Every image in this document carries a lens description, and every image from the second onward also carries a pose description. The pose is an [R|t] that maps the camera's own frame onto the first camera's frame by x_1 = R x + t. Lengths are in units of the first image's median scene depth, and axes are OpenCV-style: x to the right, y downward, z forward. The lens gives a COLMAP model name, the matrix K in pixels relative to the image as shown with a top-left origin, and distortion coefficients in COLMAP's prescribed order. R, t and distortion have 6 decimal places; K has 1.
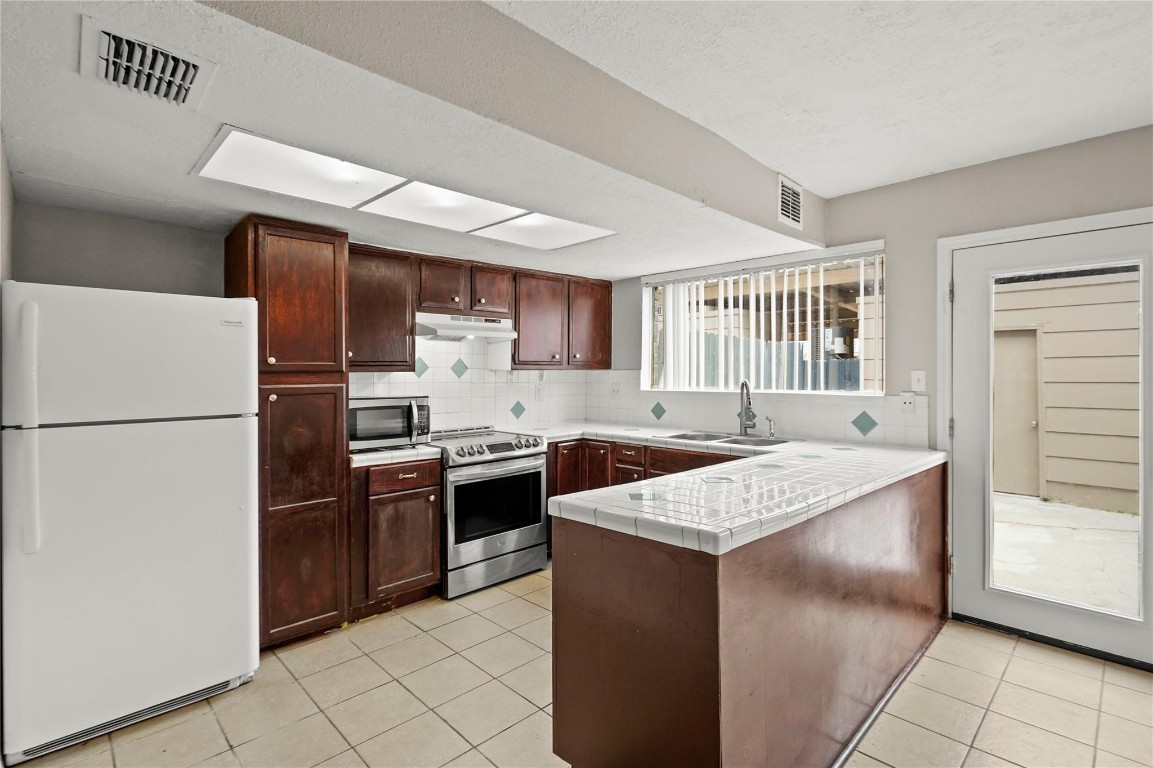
lens RADIAL K [[538.5, 0, 577.9], [0, 538.5, 375.5], [0, 0, 1]] dist [-0.002461, 0.002313]
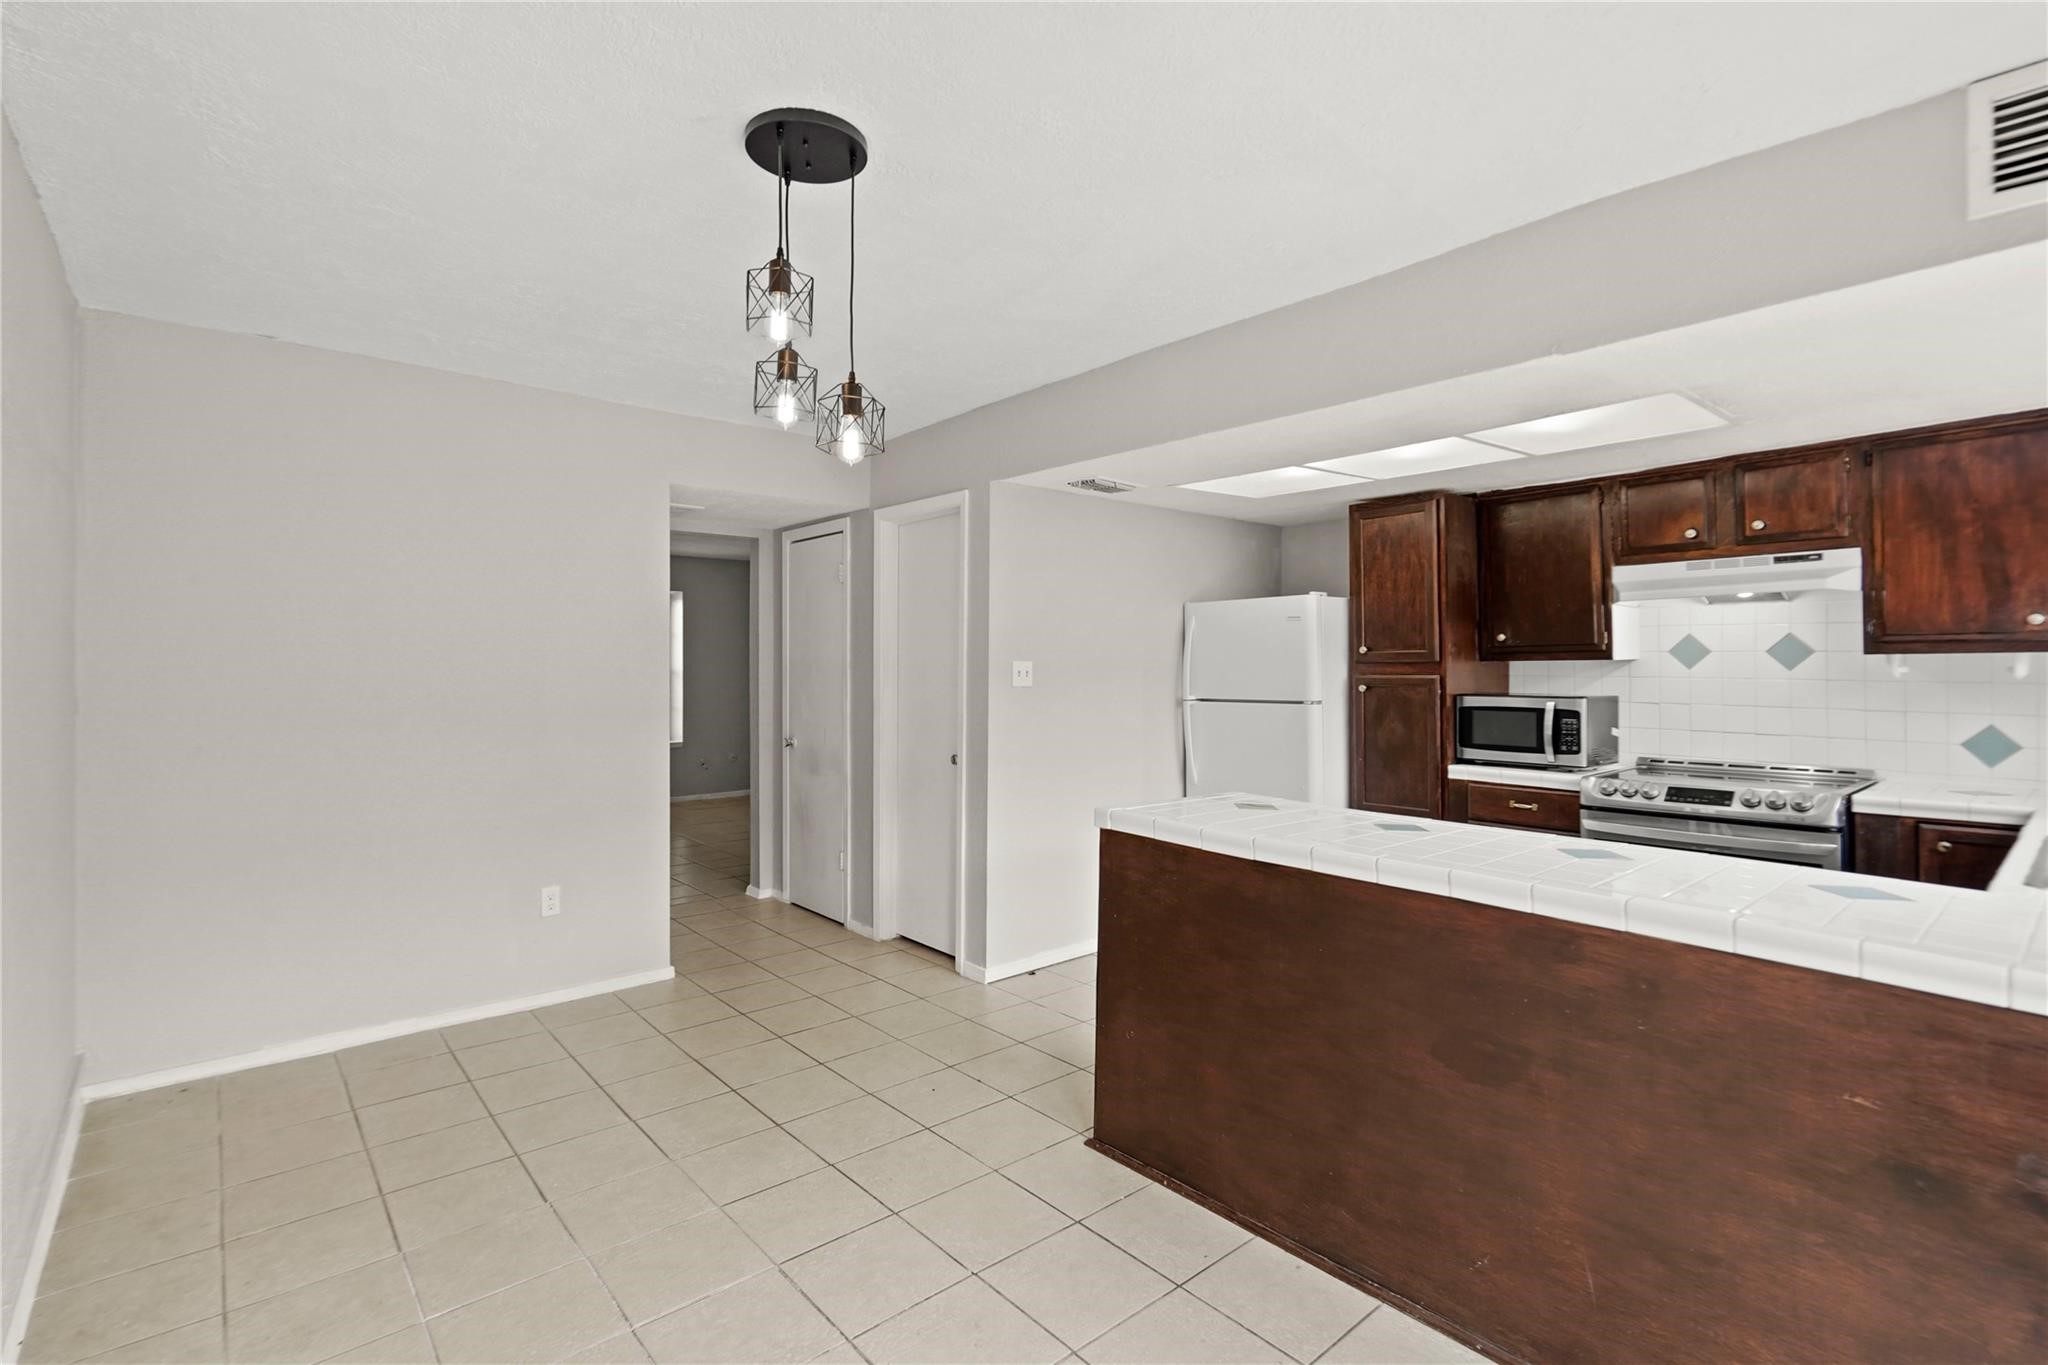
lens RADIAL K [[956.5, 0, 1014.7], [0, 956.5, 655.5], [0, 0, 1]] dist [-0.002461, 0.002313]
pose [[-0.060072, -0.005093, -0.998181, 0.879606], [0.002320, 0.999984, -0.005242, -0.007332], [0.998191, -0.002631, -0.060059, 0.354255]]
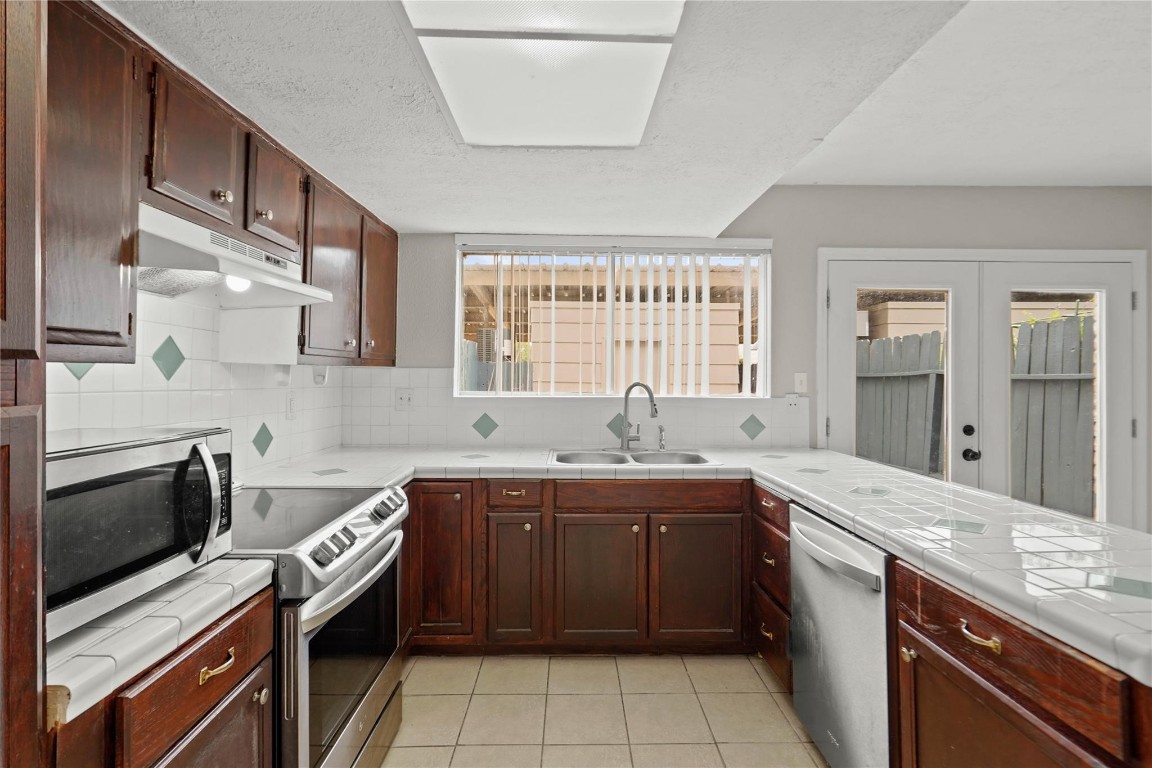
lens RADIAL K [[538.0, 0, 571.8], [0, 538.0, 377.7], [0, 0, 1]] dist [-0.002461, 0.002313]
pose [[0.694110, 0.002791, 0.719864, -0.359573], [-0.003998, 0.999992, -0.000023, 0.001764], [-0.719858, -0.002862, 0.694116, 0.529775]]
